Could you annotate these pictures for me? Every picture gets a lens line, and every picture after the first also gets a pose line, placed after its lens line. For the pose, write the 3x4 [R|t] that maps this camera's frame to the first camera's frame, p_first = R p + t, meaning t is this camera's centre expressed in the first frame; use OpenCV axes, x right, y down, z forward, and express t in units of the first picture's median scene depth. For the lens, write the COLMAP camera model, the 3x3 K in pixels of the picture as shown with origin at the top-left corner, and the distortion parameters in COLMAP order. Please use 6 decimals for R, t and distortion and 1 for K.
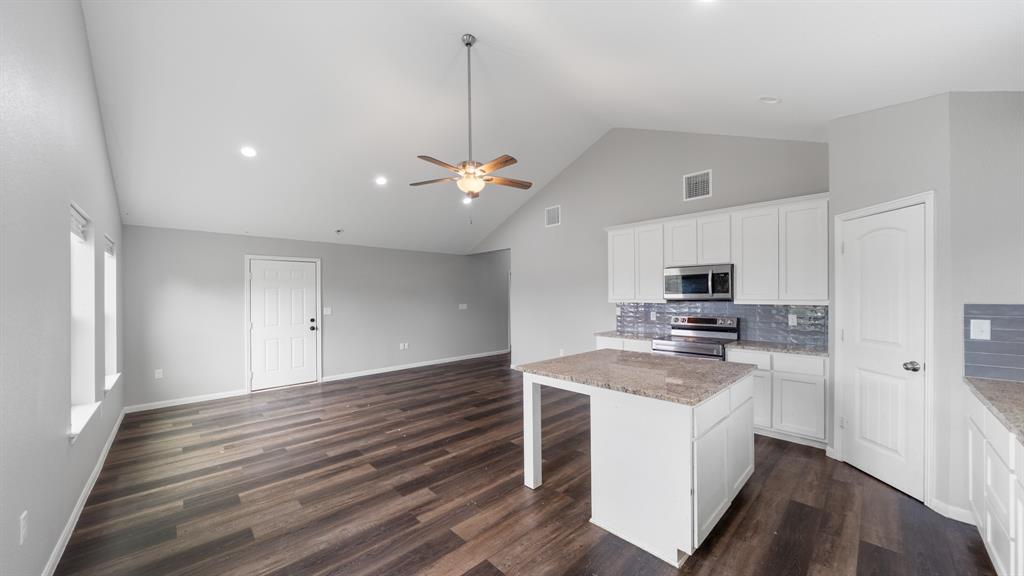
lens RADIAL K [[355.9, 0, 510.6], [0, 355.9, 291.3], [0, 0, 1]] dist [-0.003521, -0.000336]
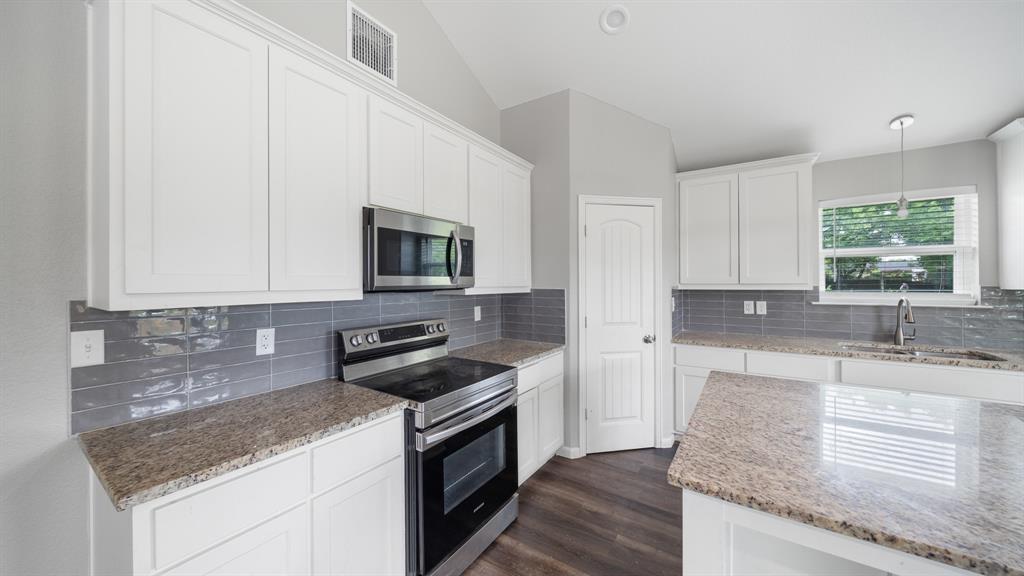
lens RADIAL K [[355.9, 0, 512.4], [0, 355.9, 282.7], [0, 0, 1]] dist [-0.003521, -0.000336]
pose [[-0.225257, 0.006957, 0.974275, 0.035393], [-0.005356, 0.999951, -0.008378, 0.020264], [-0.974285, -0.007105, -0.225208, 1.060793]]
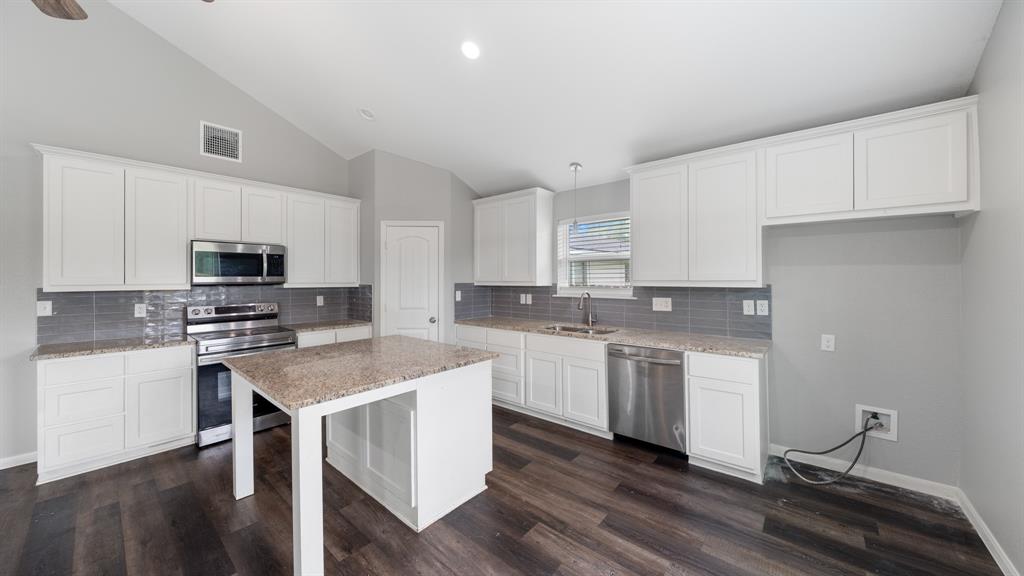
lens RADIAL K [[355.9, 0, 509.9], [0, 355.9, 278.5], [0, 0, 1]] dist [-0.003521, -0.000336]
pose [[-0.102547, 0.008113, 0.994695, -0.386055], [-0.008330, 0.999925, -0.009014, 0.014416], [-0.994693, -0.009210, -0.102472, 0.494732]]
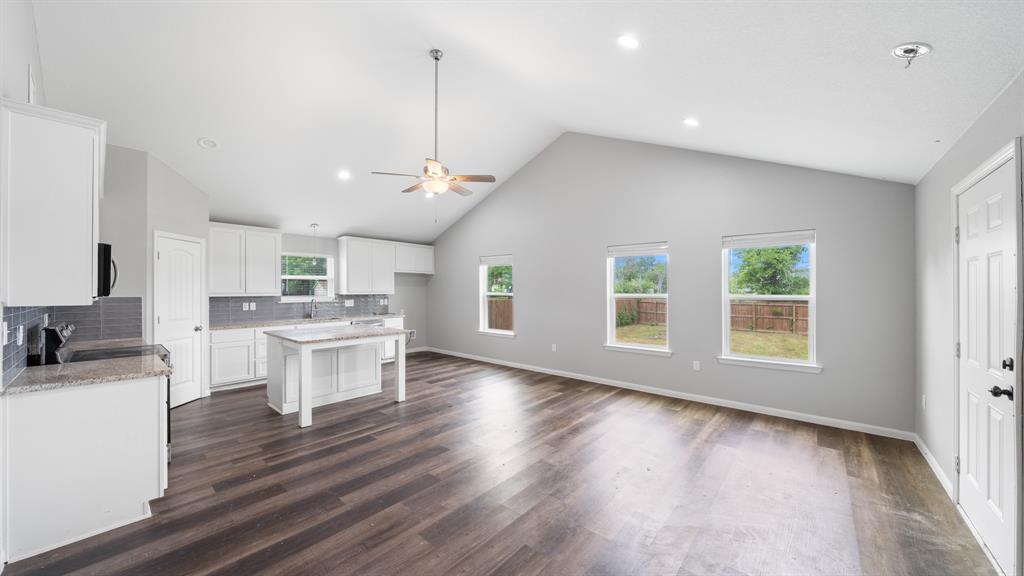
lens RADIAL K [[355.9, 0, 507.7], [0, 355.9, 289.0], [0, 0, 1]] dist [-0.003521, -0.000336]
pose [[-0.995596, 0.009647, -0.093249, -0.199937], [0.011192, 0.999808, -0.016061, 0.031917], [0.093076, -0.017034, -0.995513, 1.860566]]
